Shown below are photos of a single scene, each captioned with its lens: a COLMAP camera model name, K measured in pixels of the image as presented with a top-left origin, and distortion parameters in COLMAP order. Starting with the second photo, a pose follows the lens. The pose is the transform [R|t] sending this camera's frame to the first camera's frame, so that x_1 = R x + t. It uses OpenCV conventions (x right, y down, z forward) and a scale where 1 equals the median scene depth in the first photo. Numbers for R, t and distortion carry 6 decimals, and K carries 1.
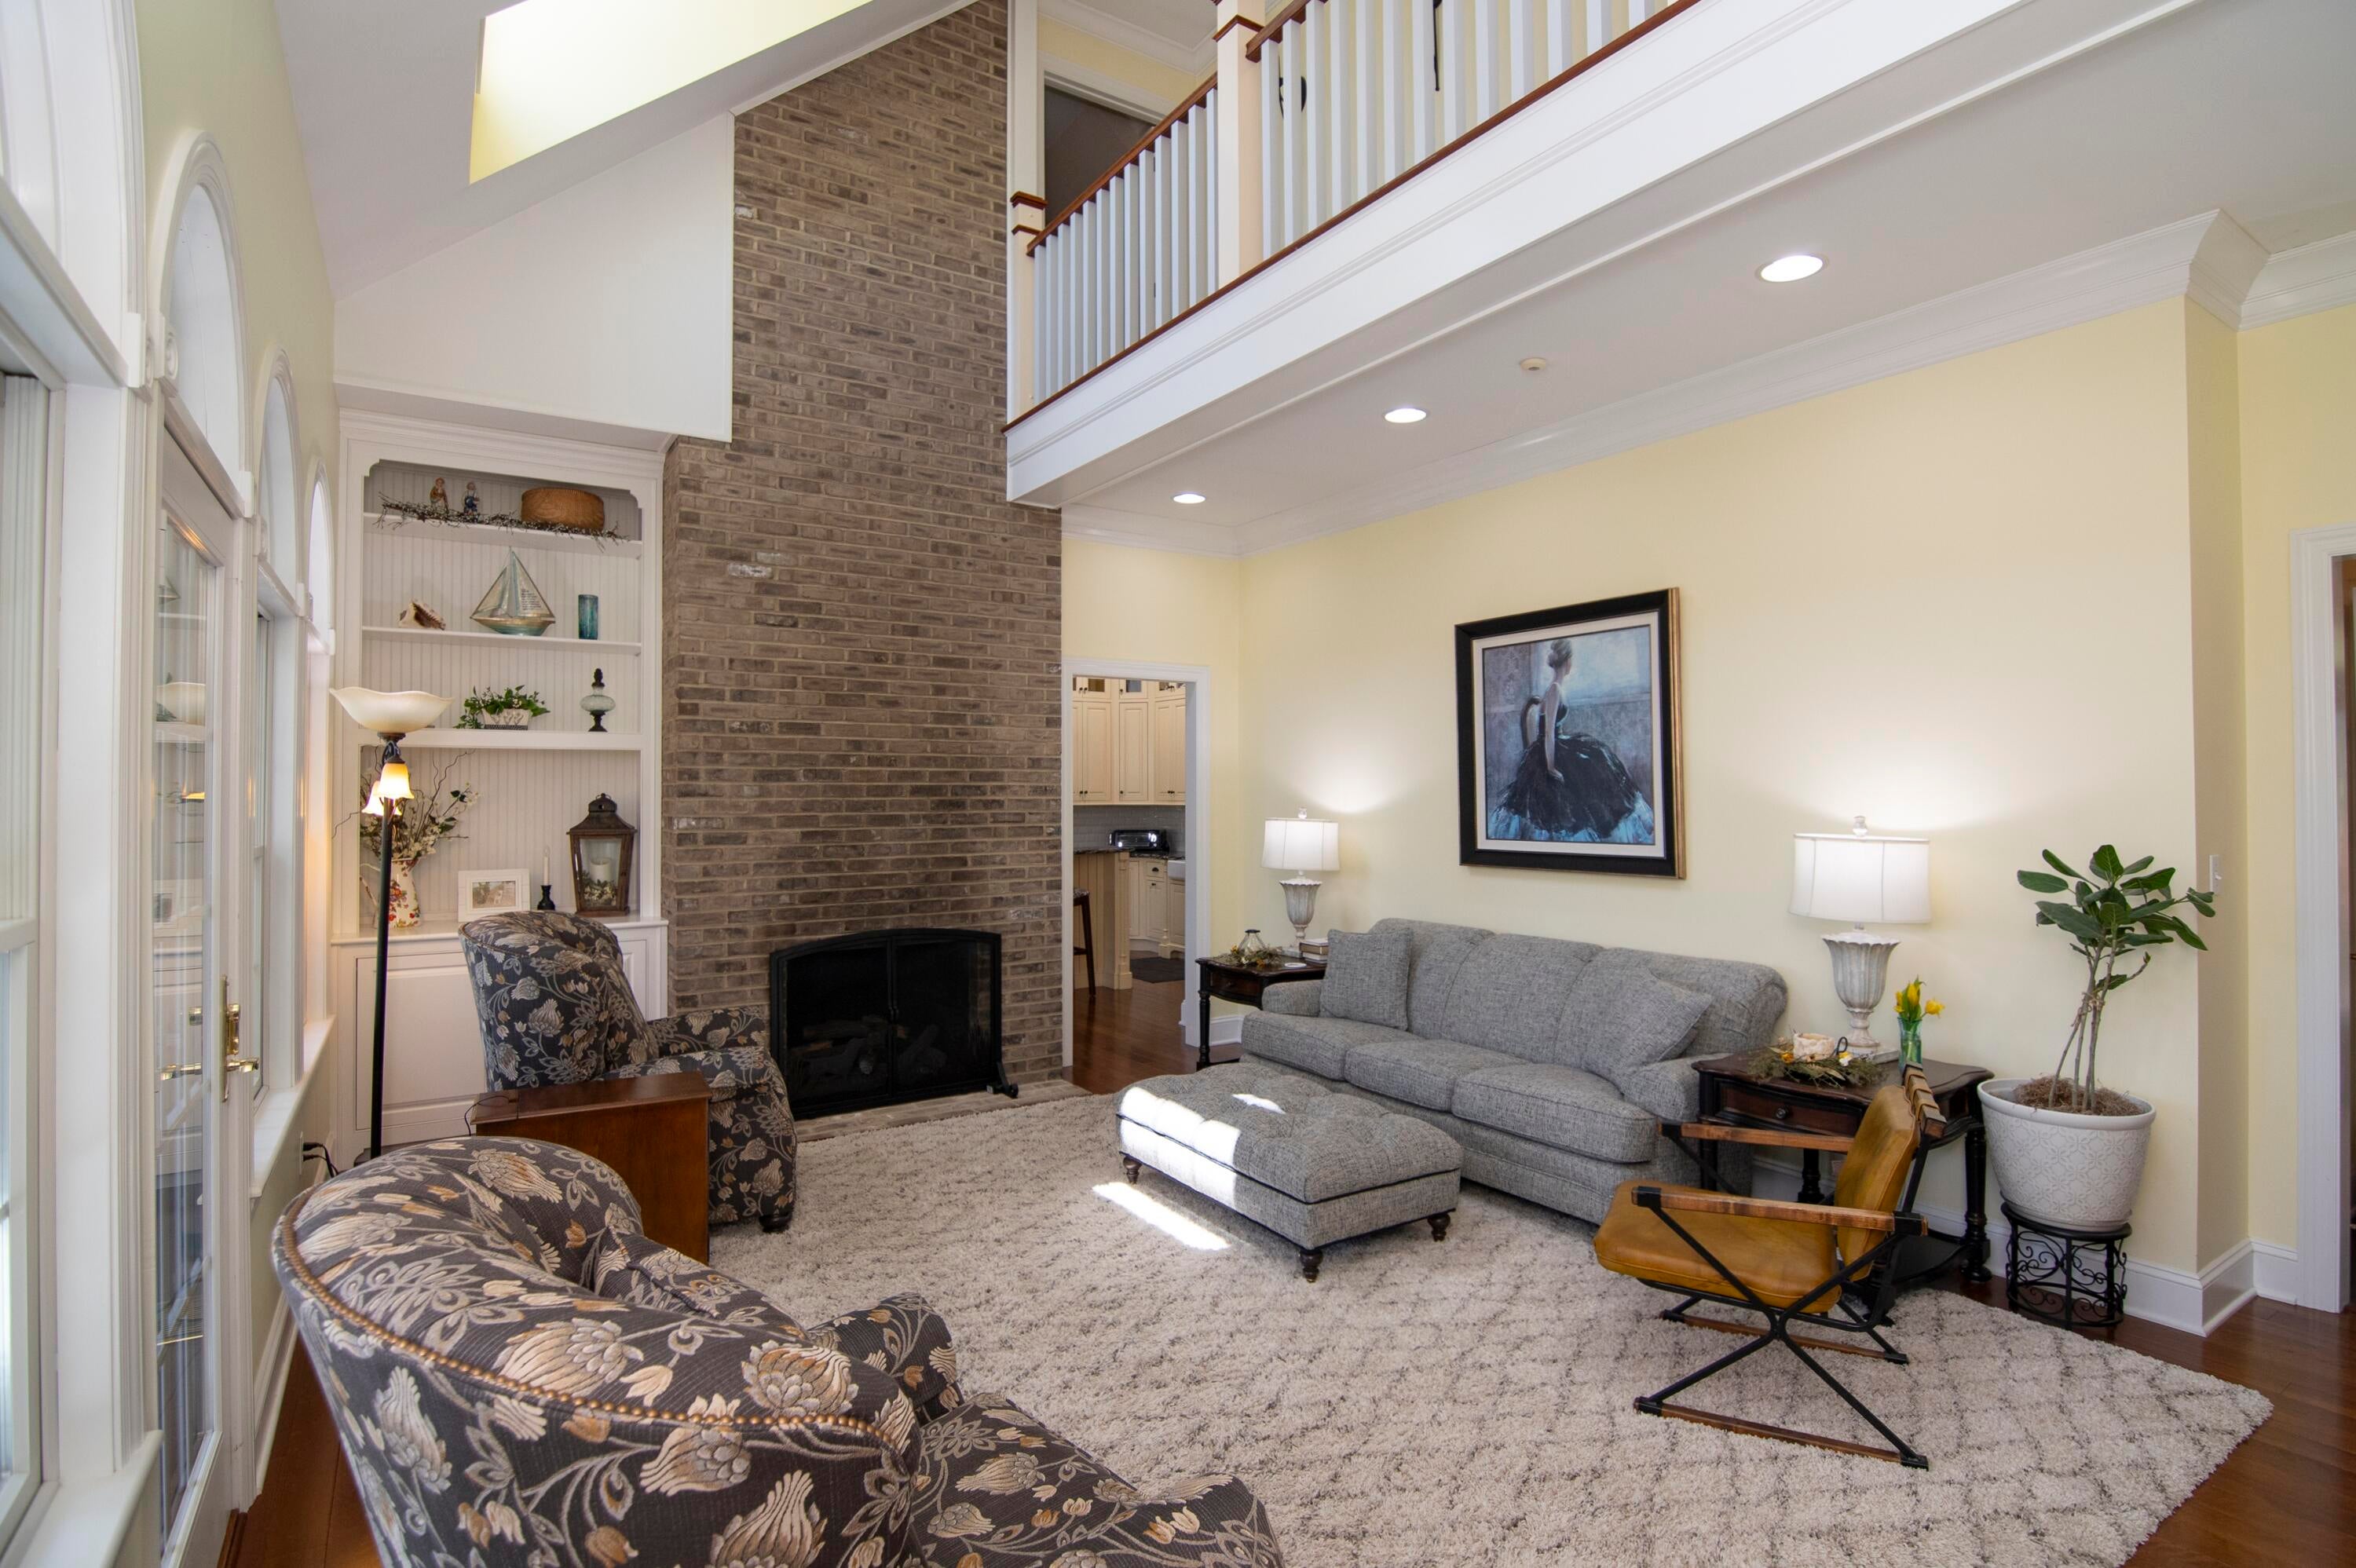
lens RADIAL K [[1188.7, 0, 1178.0], [0, 1188.7, 784.0], [0, 0, 1]] dist [-0.000780, -0.001030]
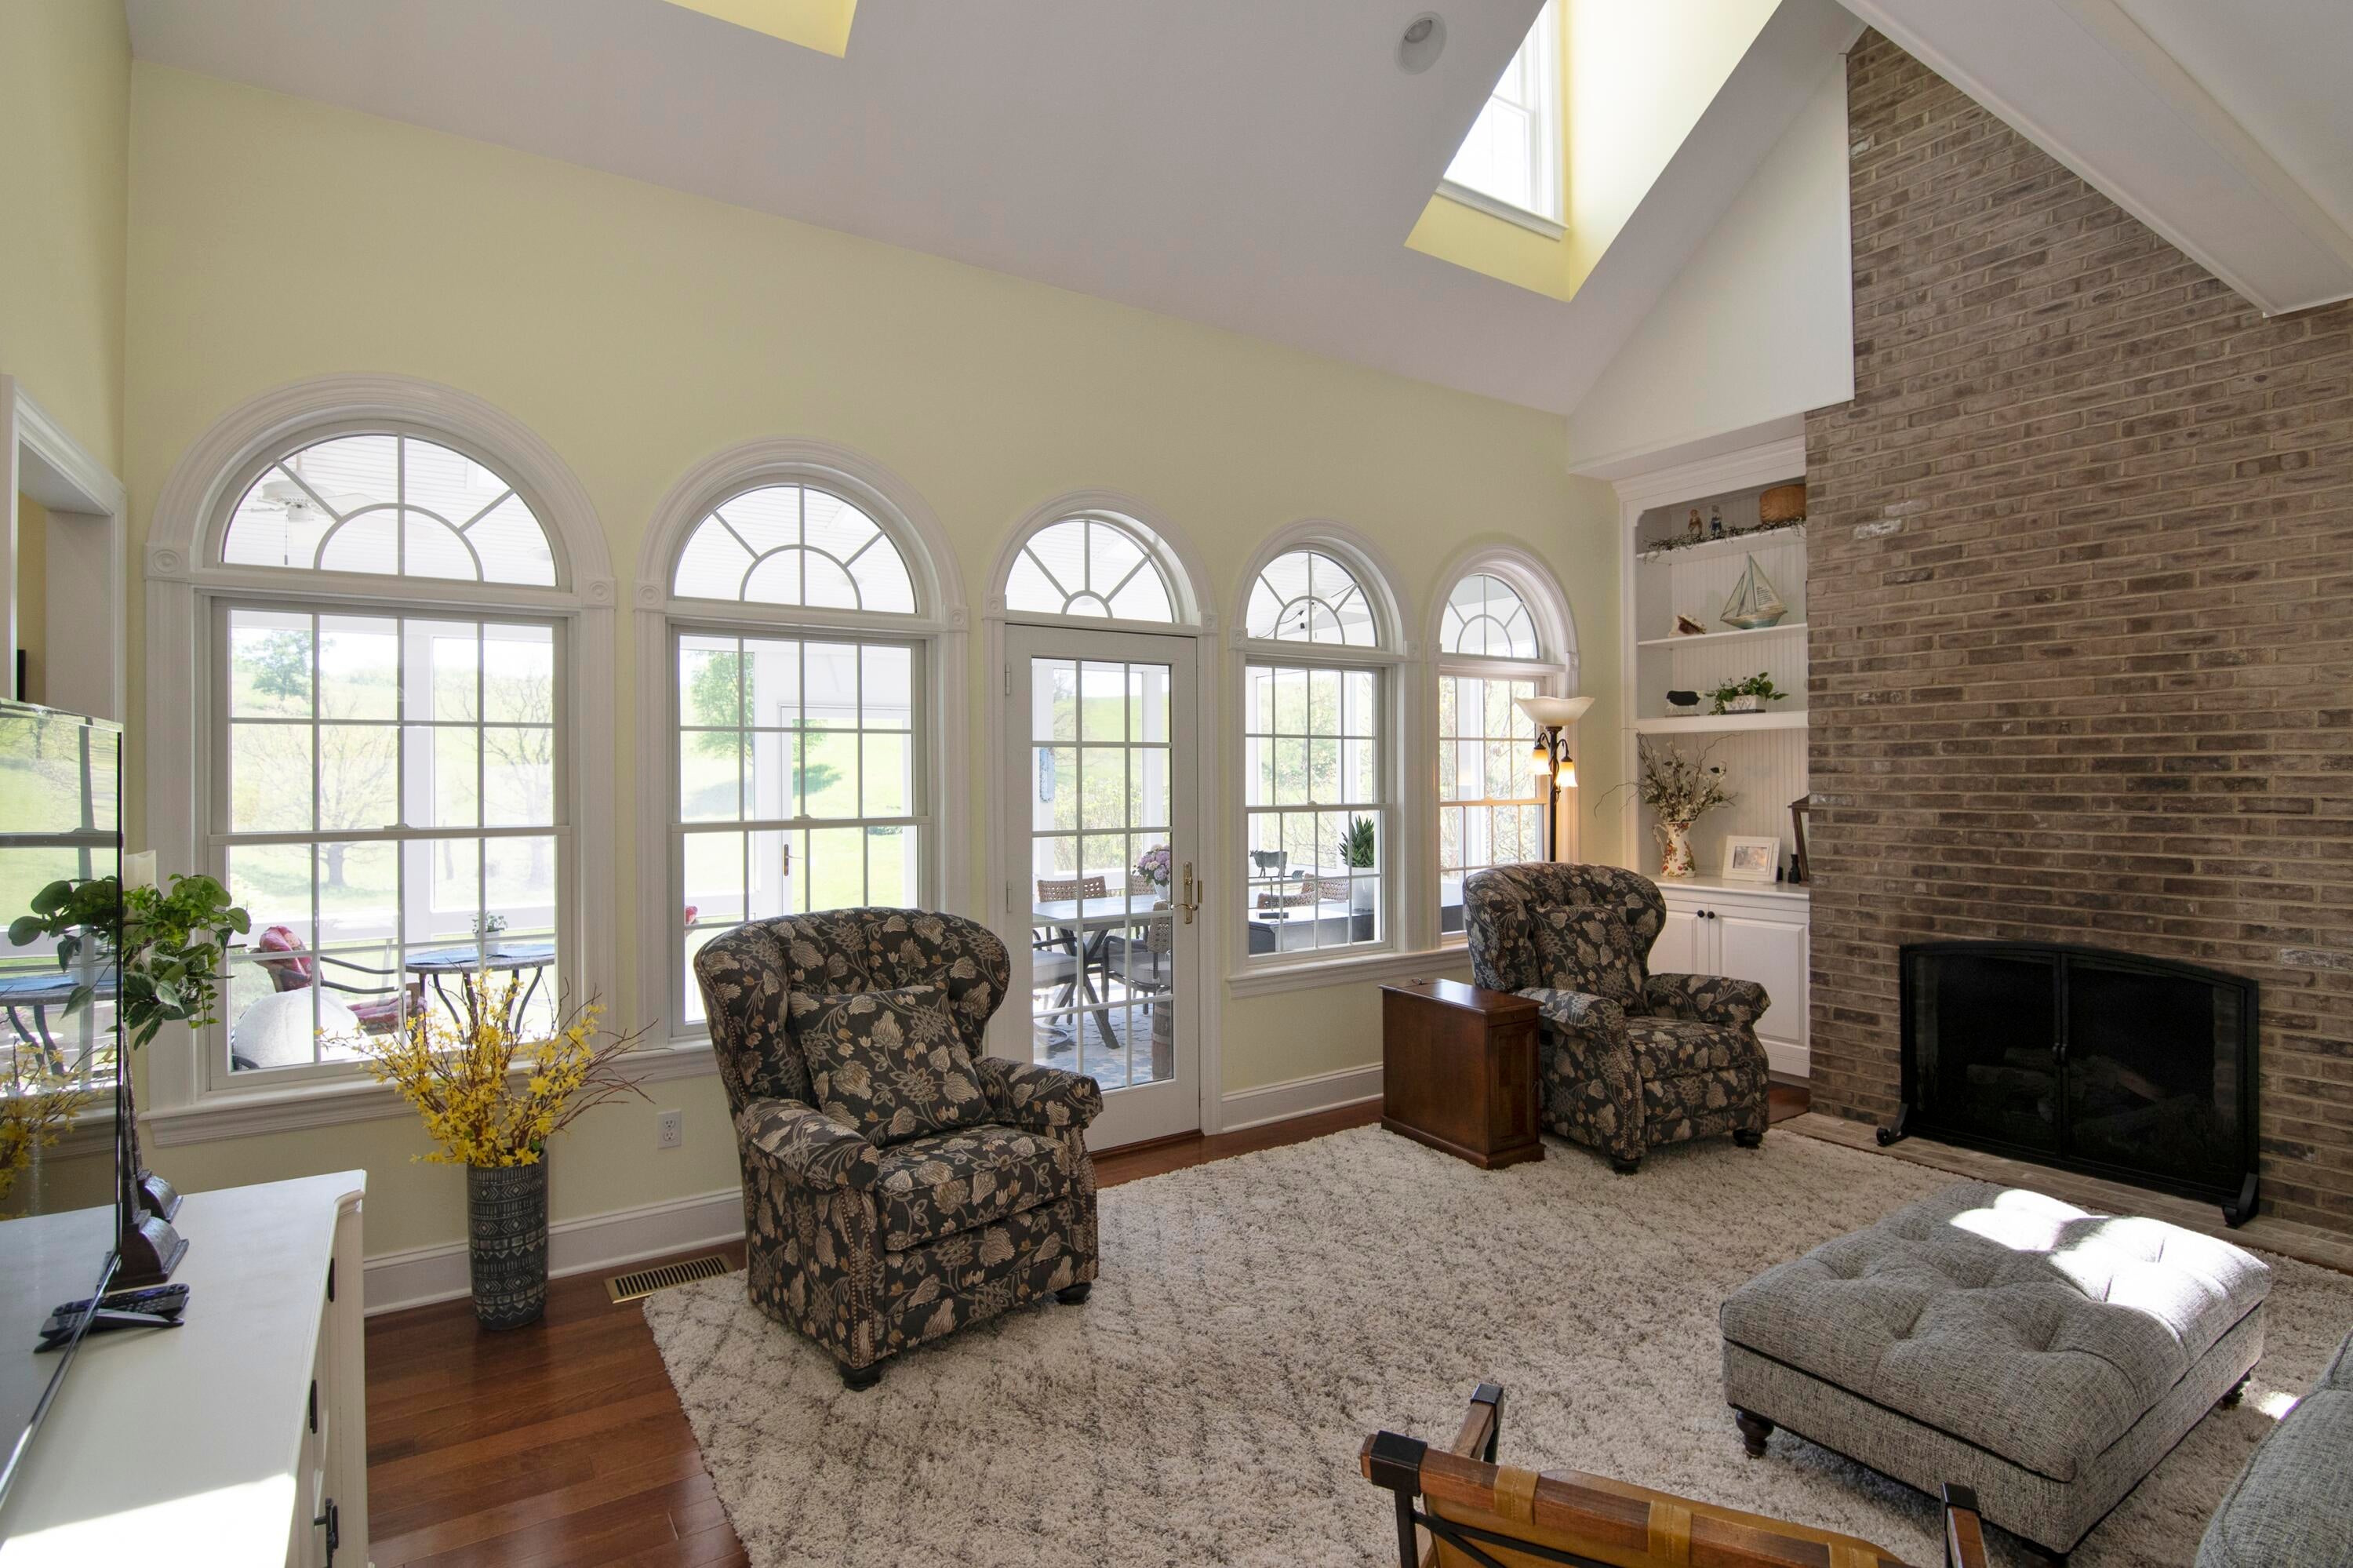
lens RADIAL K [[1187.3, 0, 1176.5], [0, 1187.3, 784.0], [0, 0, 1]] dist [-0.000780, -0.001030]
pose [[-0.001114, 0.009890, -0.999950, 0.546799], [0.012930, 0.999868, 0.009874, 0.002921], [0.999916, -0.012918, -0.001241, 0.436018]]
